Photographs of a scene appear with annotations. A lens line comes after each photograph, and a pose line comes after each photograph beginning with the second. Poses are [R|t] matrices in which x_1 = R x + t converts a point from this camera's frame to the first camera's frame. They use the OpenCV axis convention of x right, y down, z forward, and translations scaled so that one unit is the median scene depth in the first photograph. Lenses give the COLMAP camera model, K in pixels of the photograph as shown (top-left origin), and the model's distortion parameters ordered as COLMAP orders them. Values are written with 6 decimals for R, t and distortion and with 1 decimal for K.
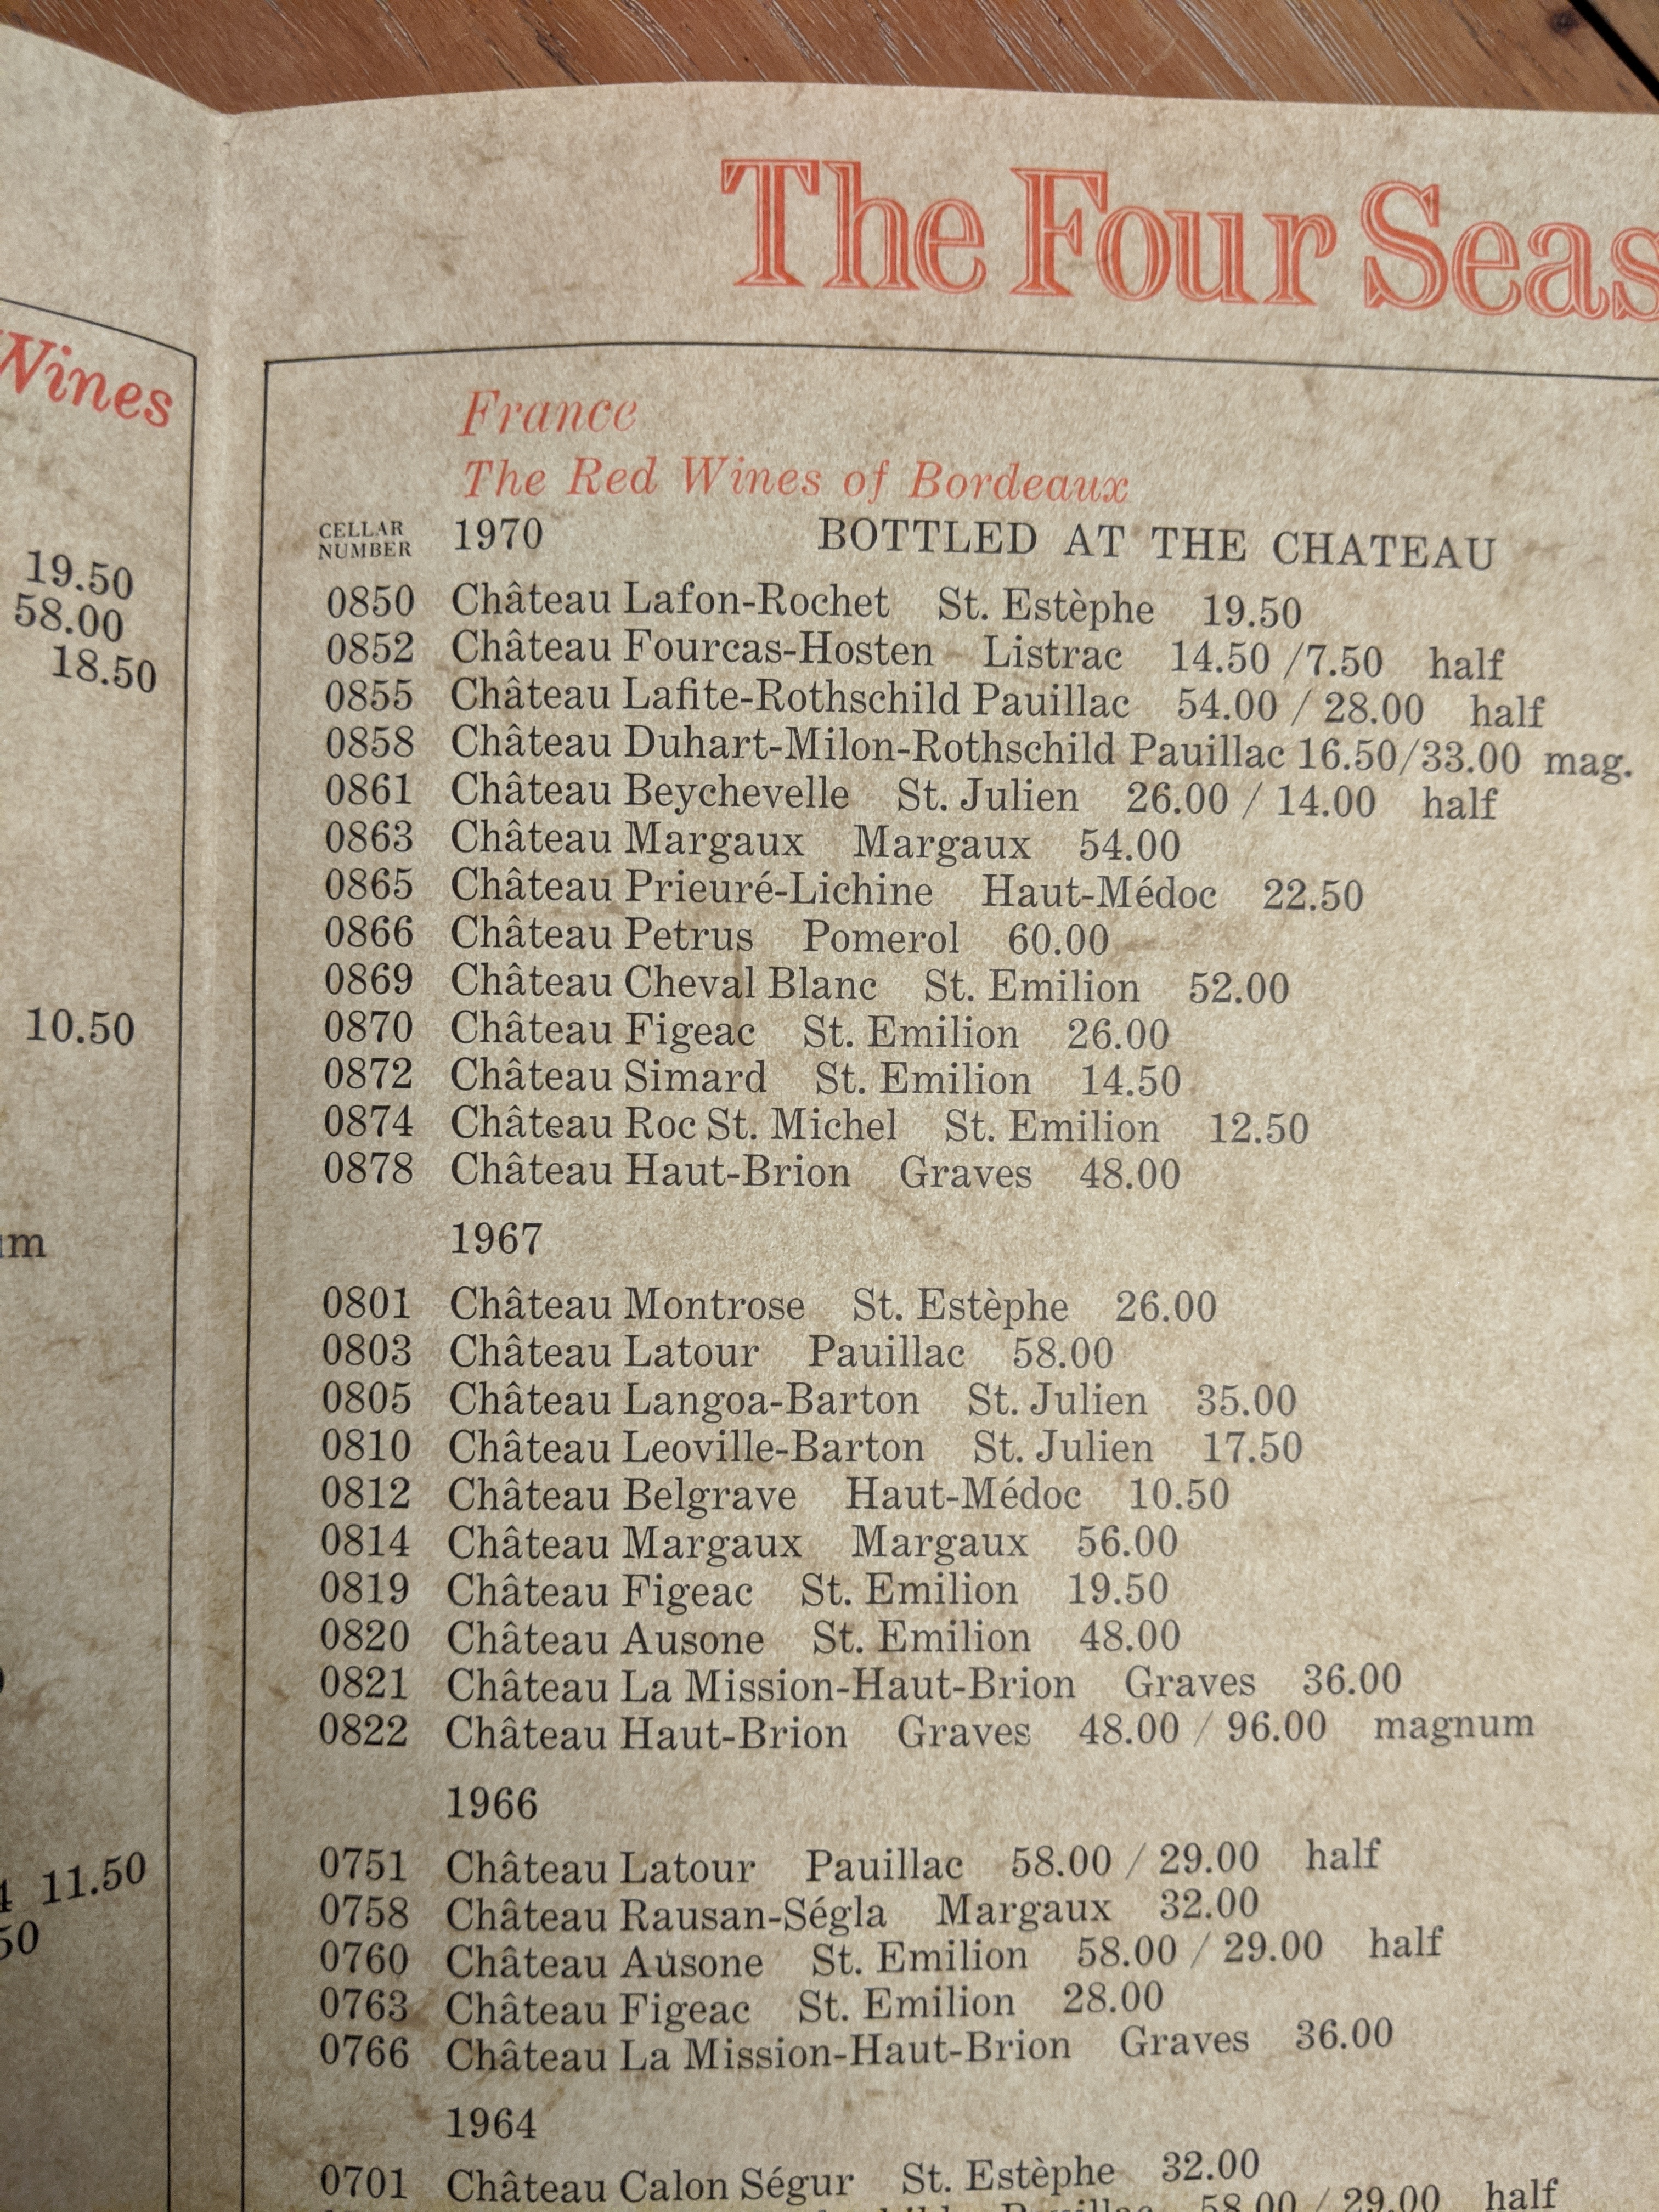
lens RADIAL K [[1980.8, 0, 838.2], [0, 1980.8, 1163.5], [0, 0, 1]] dist [0.052757, -0.218520]
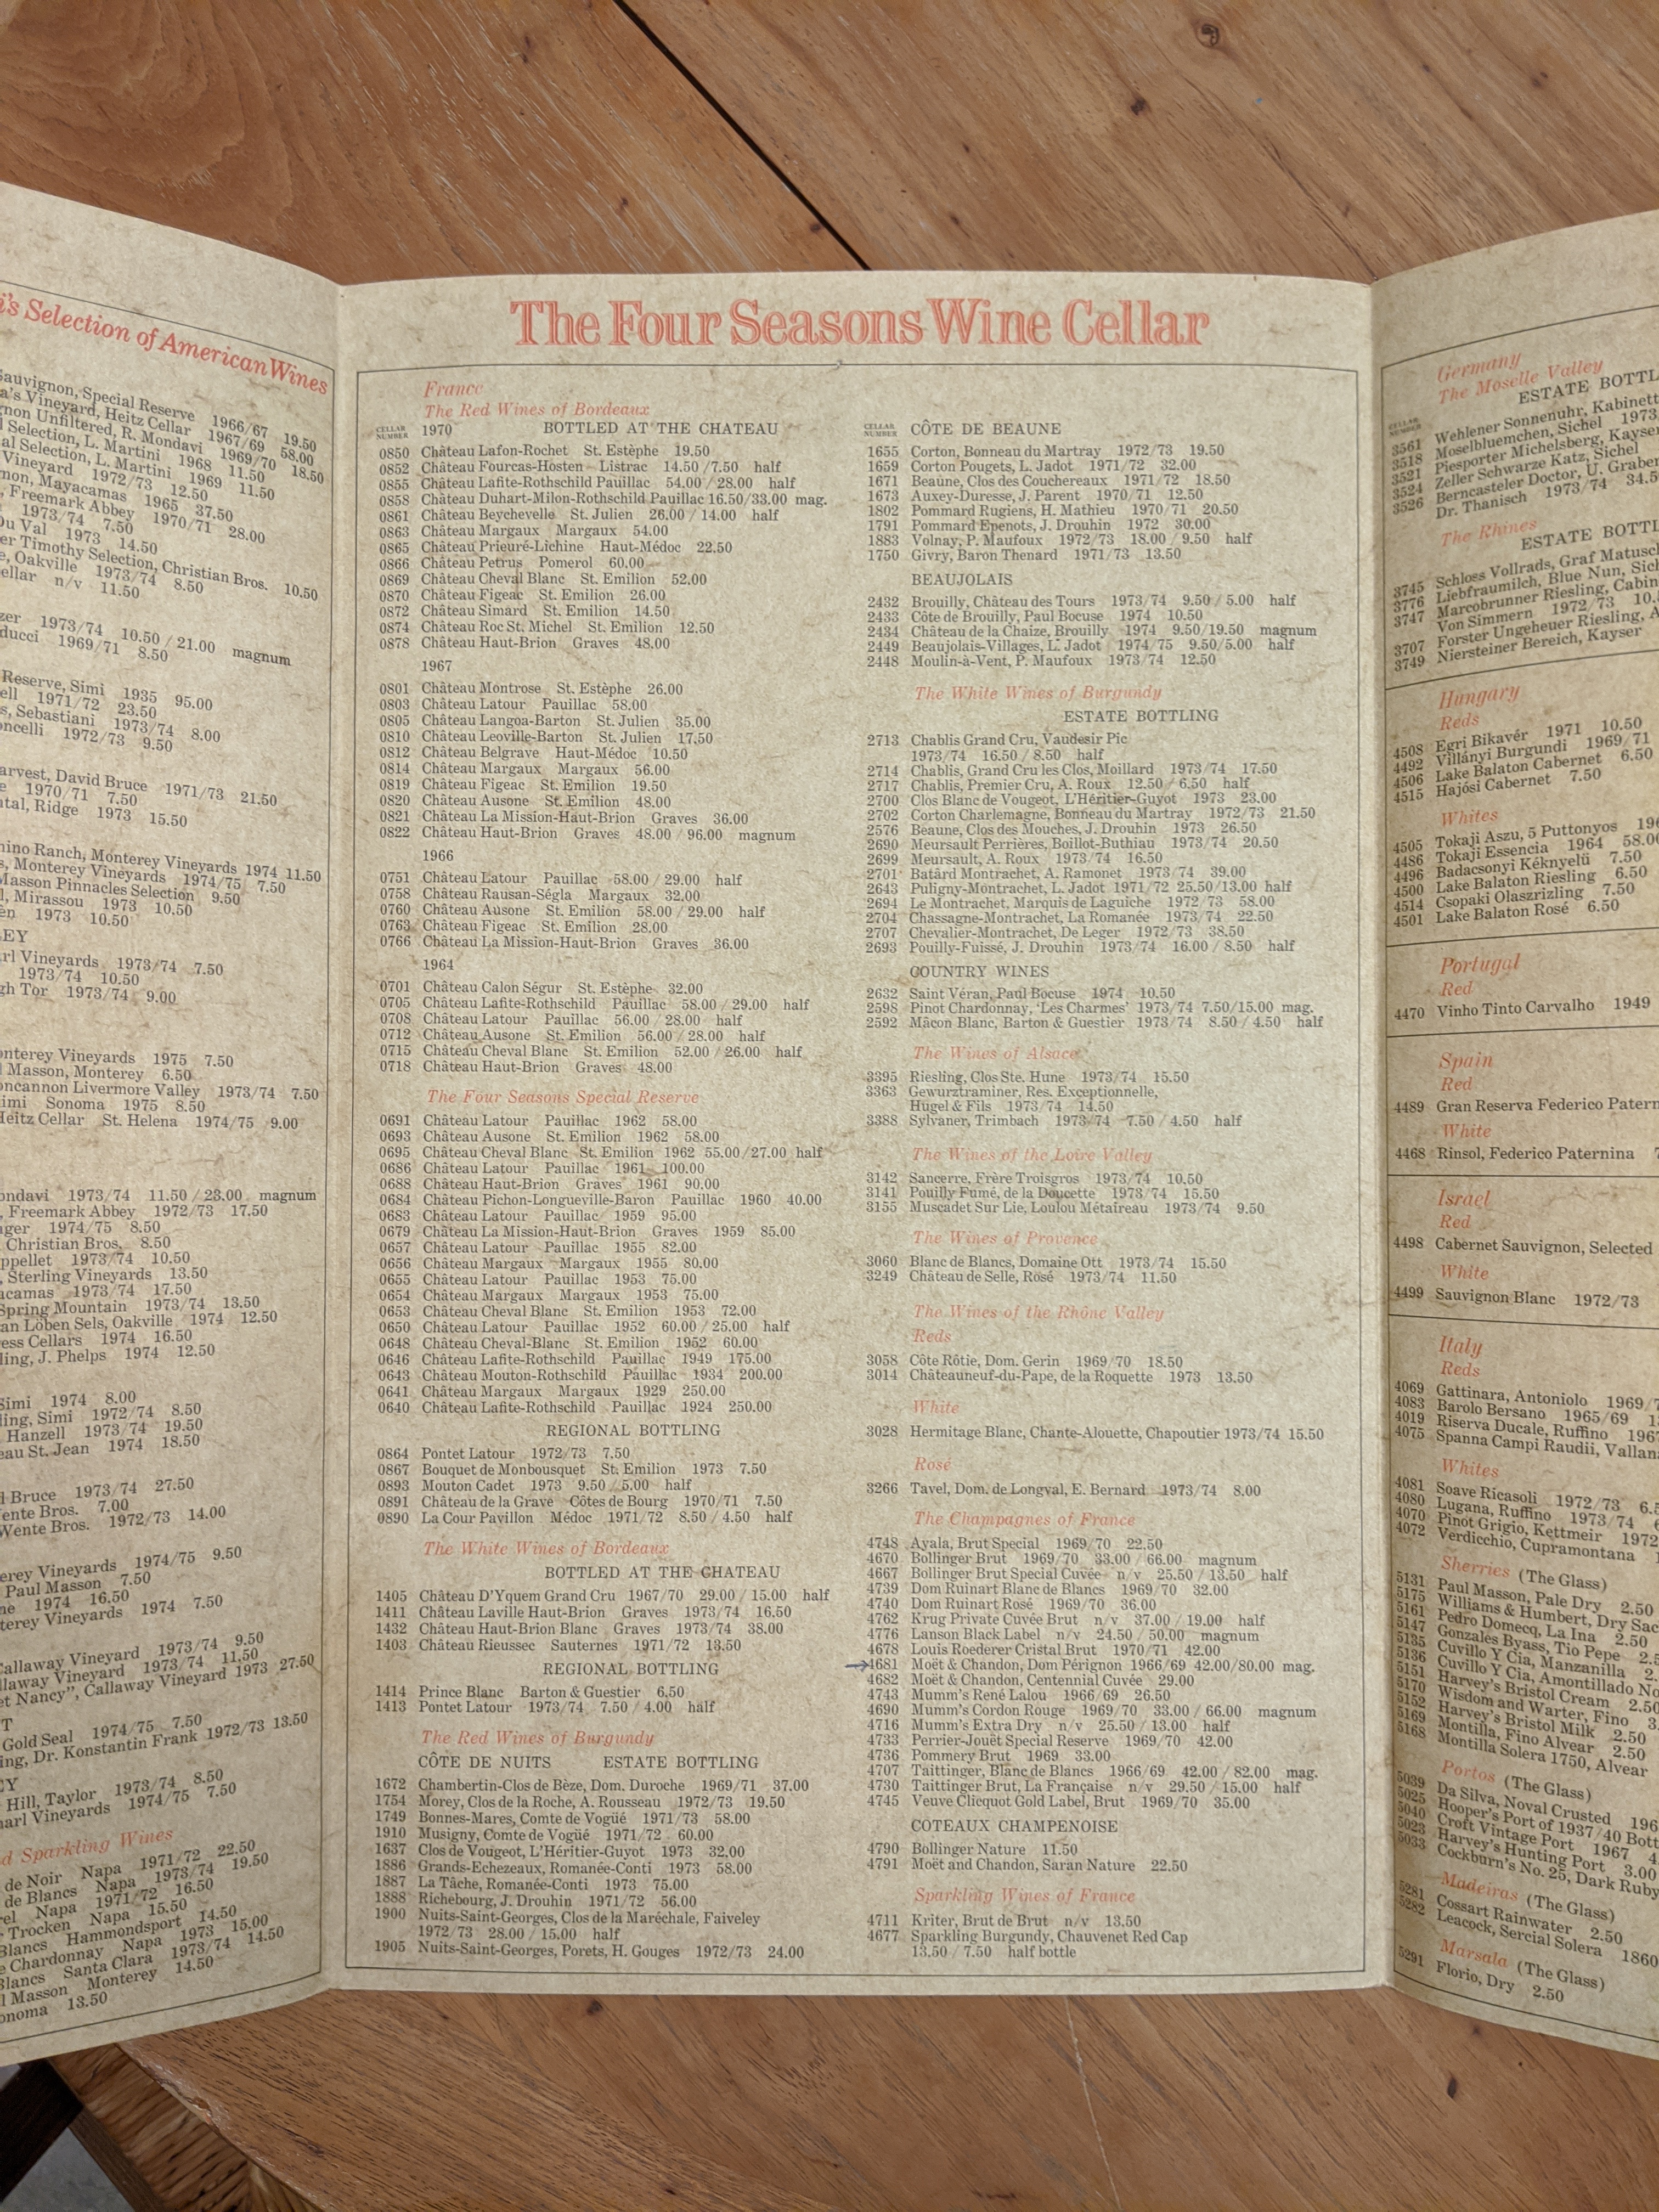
lens RADIAL K [[1980.8, 0, 861.5], [0, 1980.8, 1209.7], [0, 0, 1]] dist [0.052757, -0.218520]
pose [[0.999087, -0.006445, -0.042244, 0.580231], [0.006932, 0.999911, 0.011398, 0.817666], [0.042167, -0.011681, 0.999042, -1.947189]]
